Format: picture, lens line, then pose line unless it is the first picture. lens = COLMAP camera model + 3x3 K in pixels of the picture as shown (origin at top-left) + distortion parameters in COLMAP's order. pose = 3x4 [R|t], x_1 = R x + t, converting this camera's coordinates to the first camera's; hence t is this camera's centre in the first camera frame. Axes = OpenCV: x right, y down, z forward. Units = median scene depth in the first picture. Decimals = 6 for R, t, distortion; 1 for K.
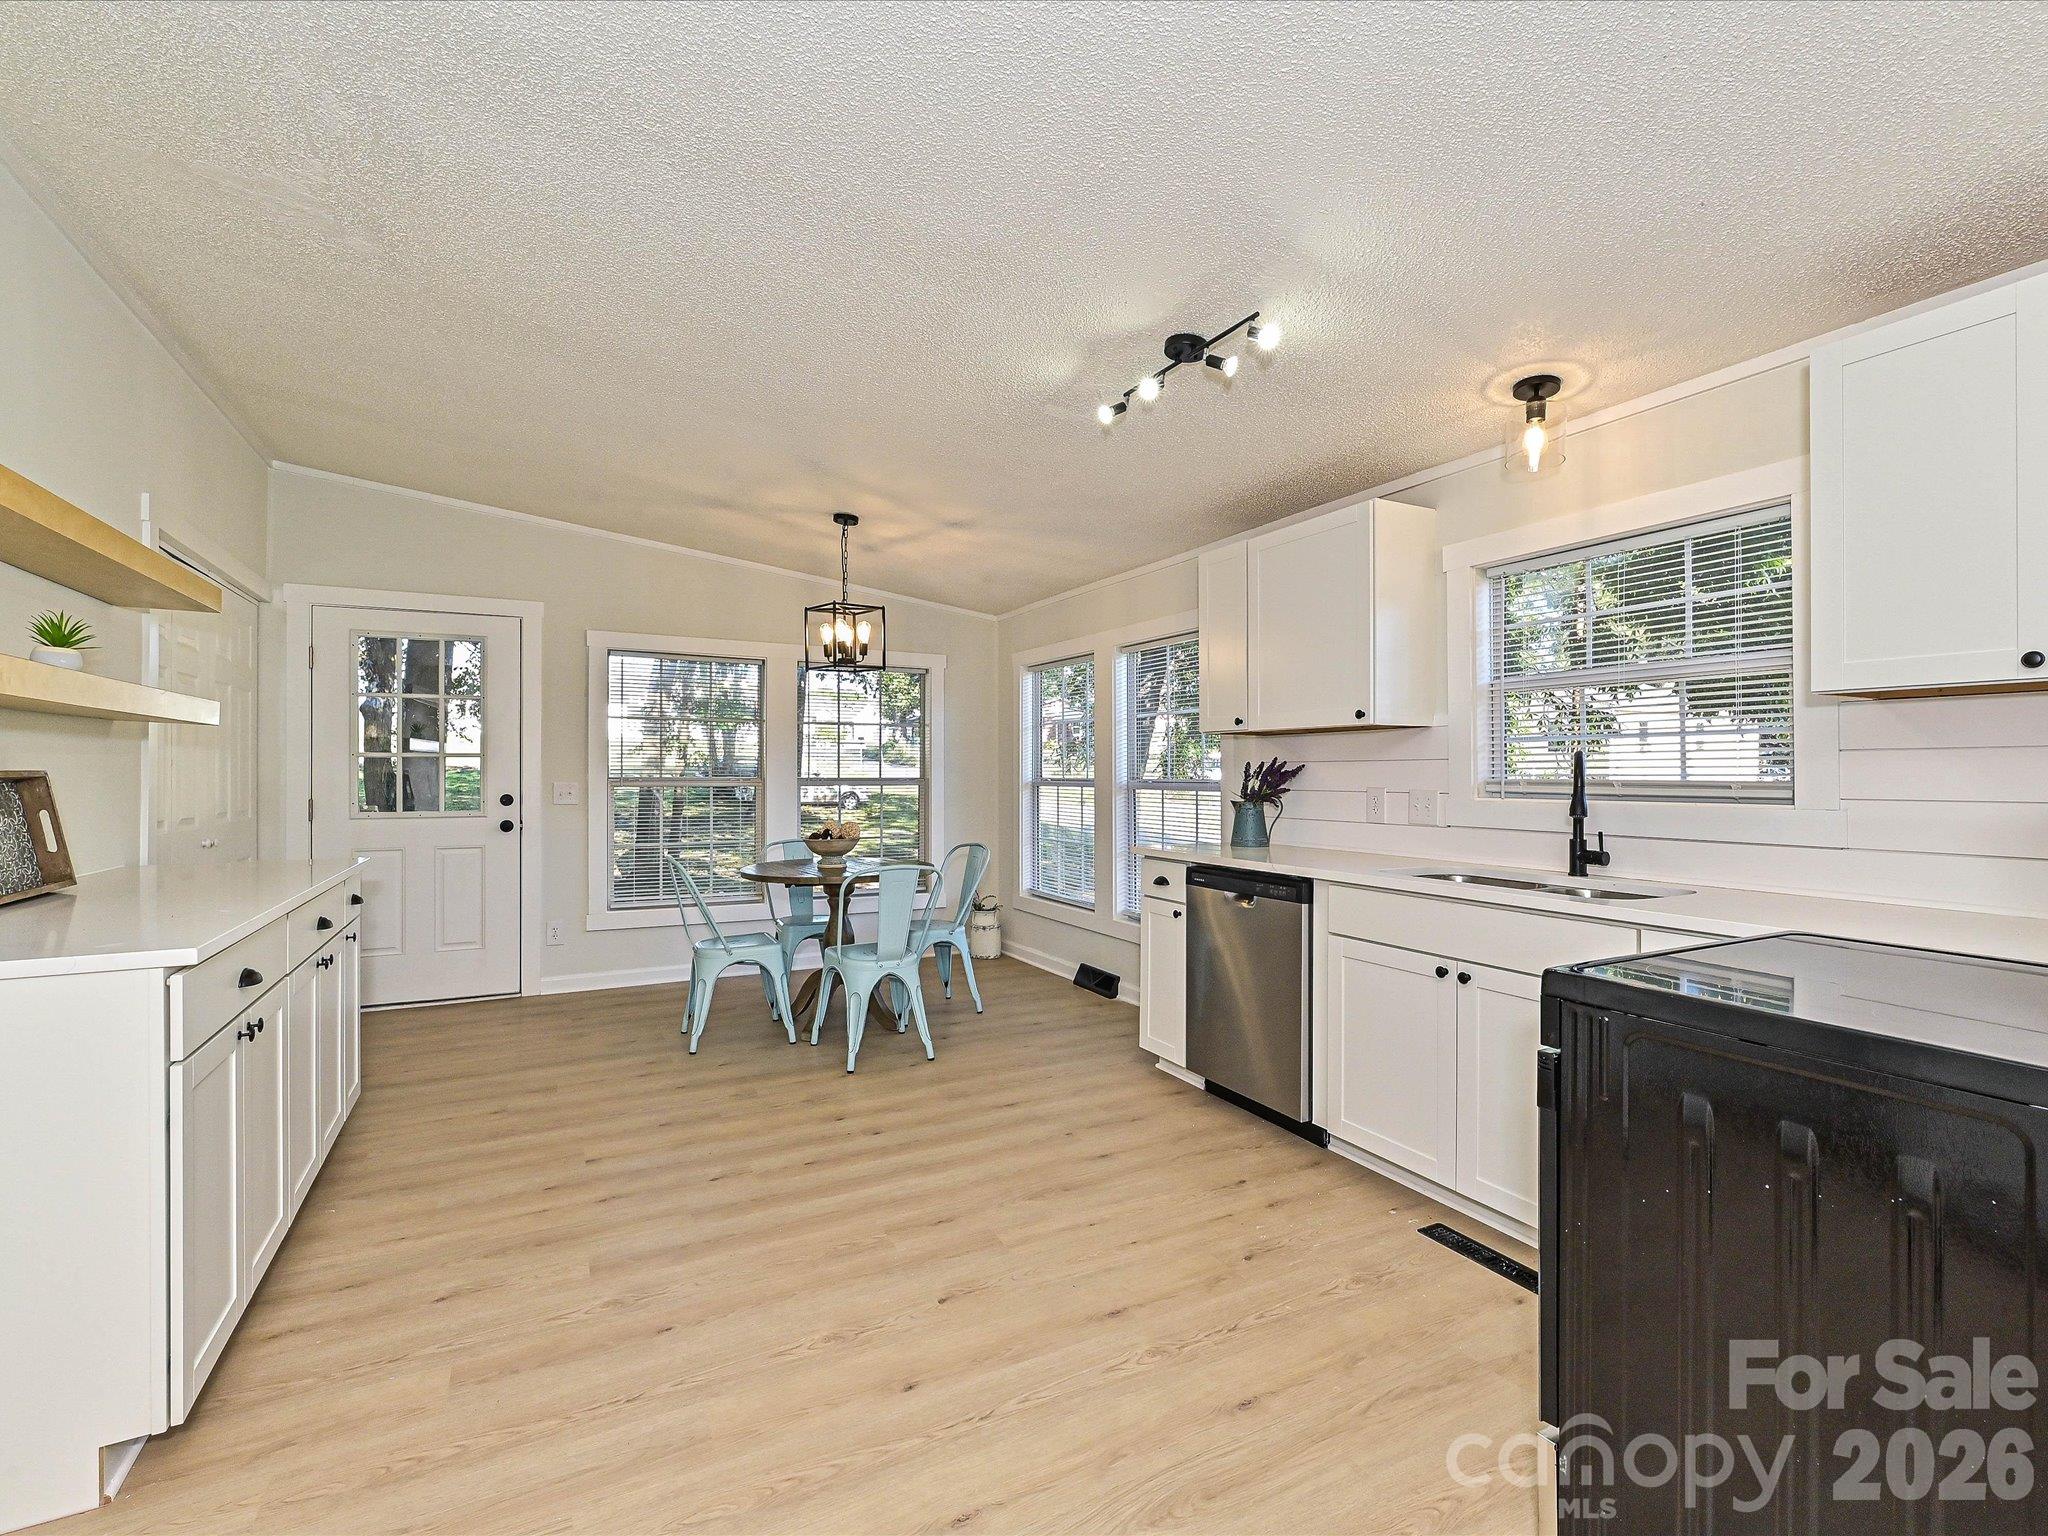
lens RADIAL K [[916.6, 0, 1015.9], [0, 916.6, 776.3], [0, 0, 1]] dist [0.004959, 0.001106]
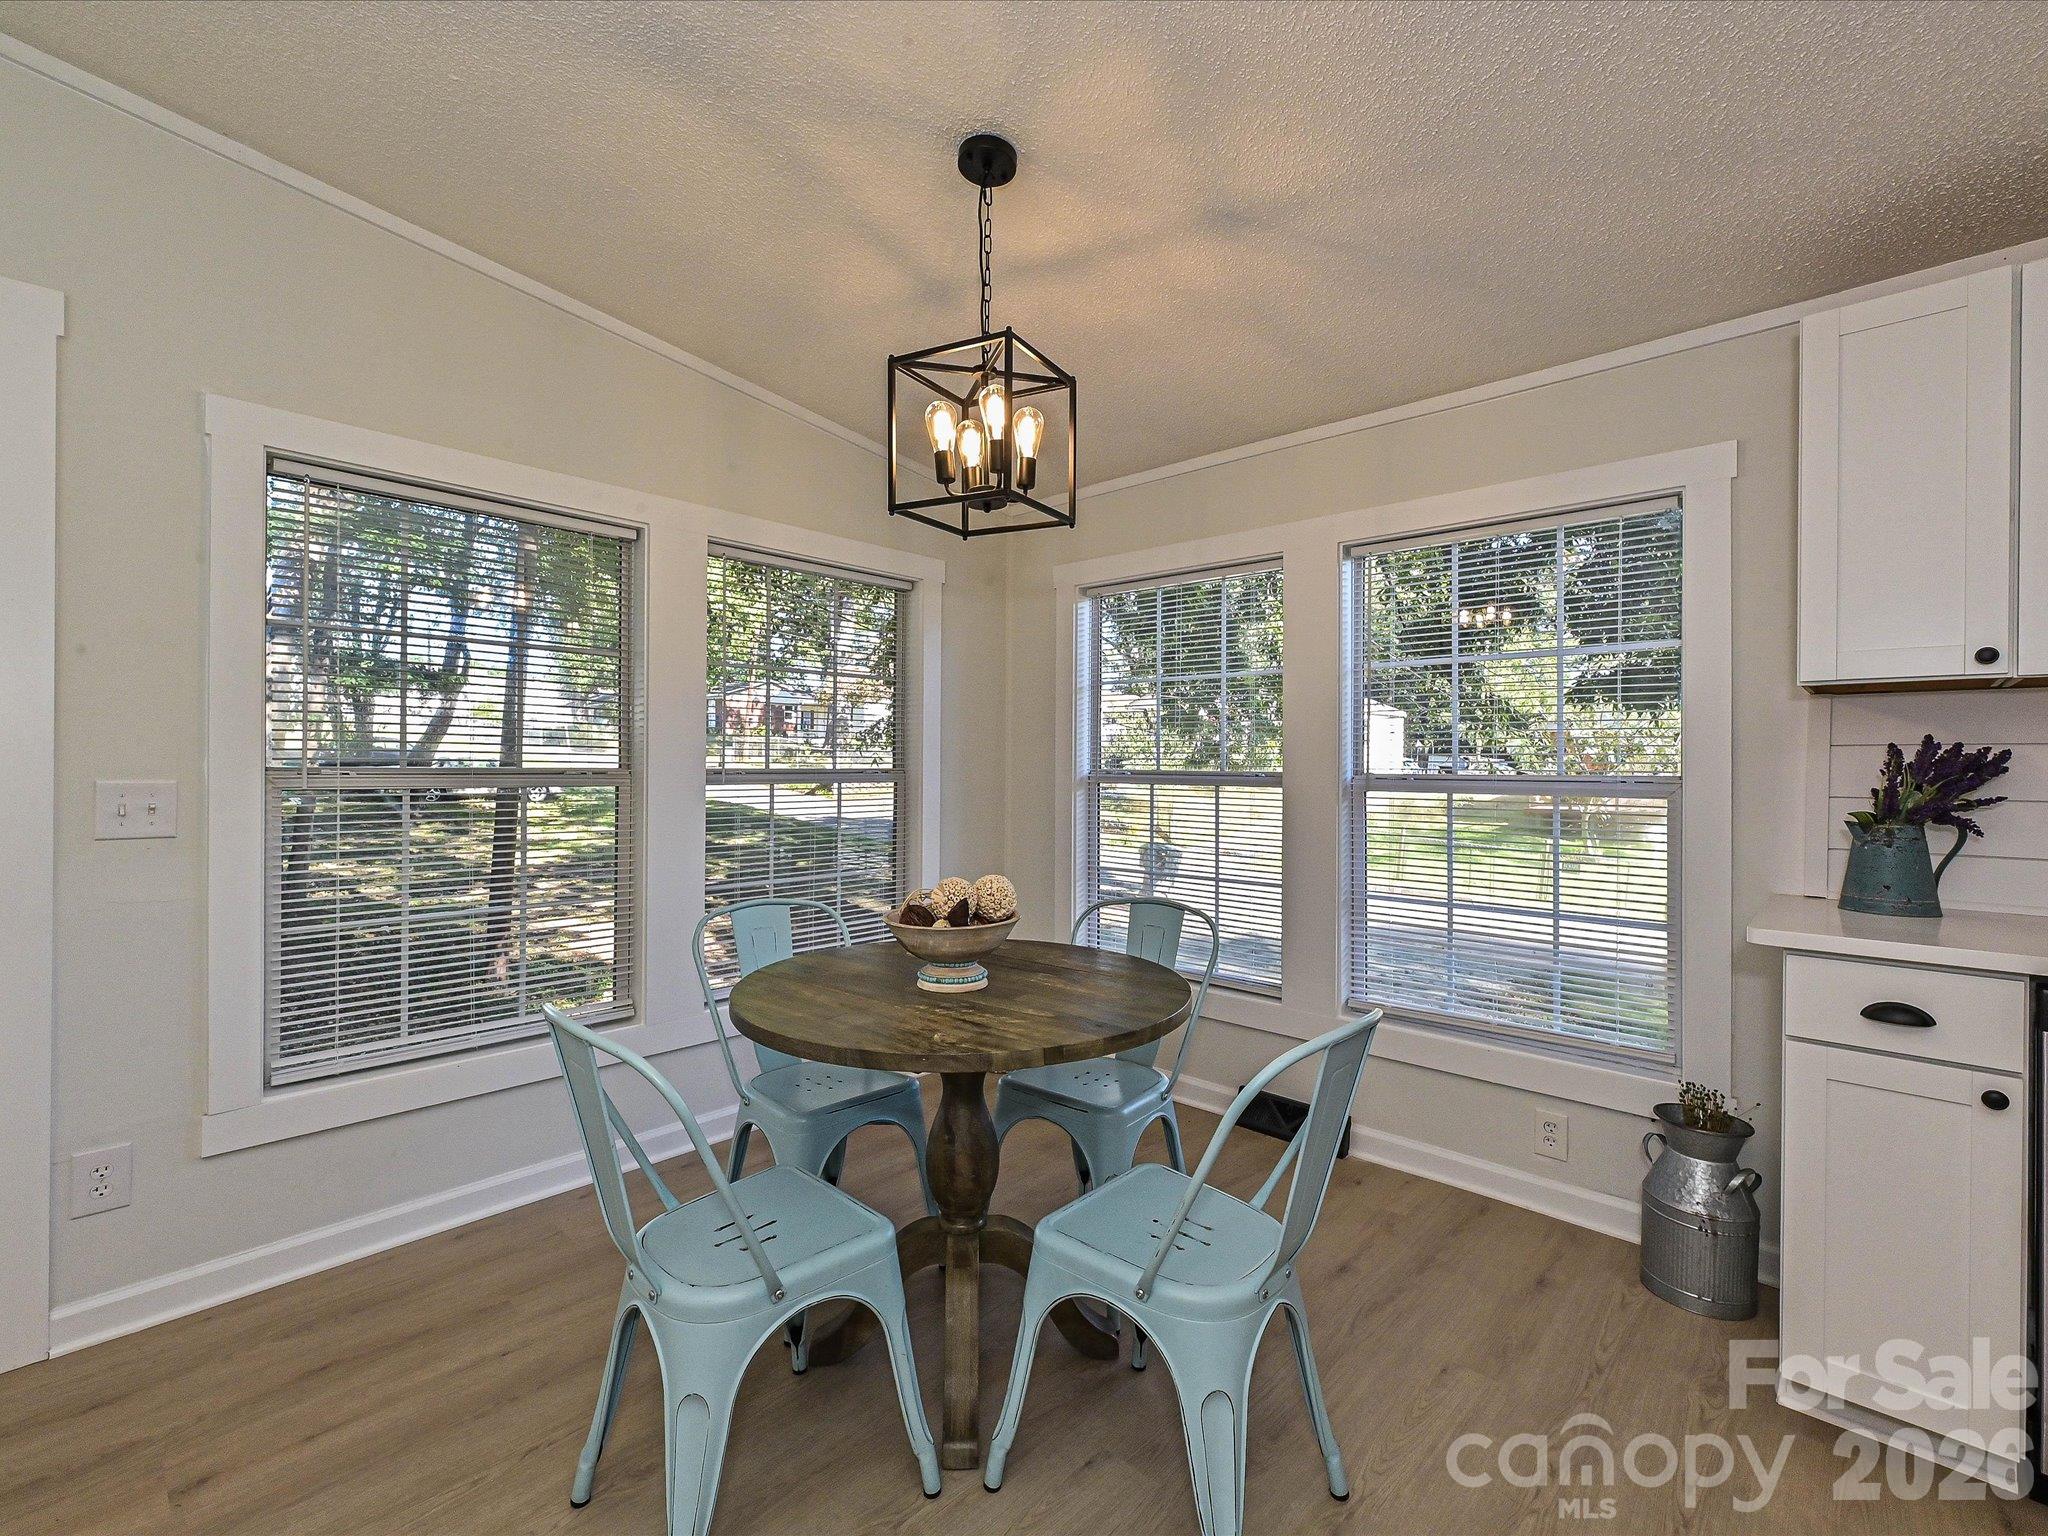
lens RADIAL K [[916.6, 0, 1026.7], [0, 916.6, 759.3], [0, 0, 1]] dist [0.004959, 0.001106]
pose [[0.945362, 0.004764, 0.325989, -0.300353], [-0.002848, 0.999976, -0.006356, -0.001343], [-0.326011, 0.005080, 0.945352, 0.582384]]
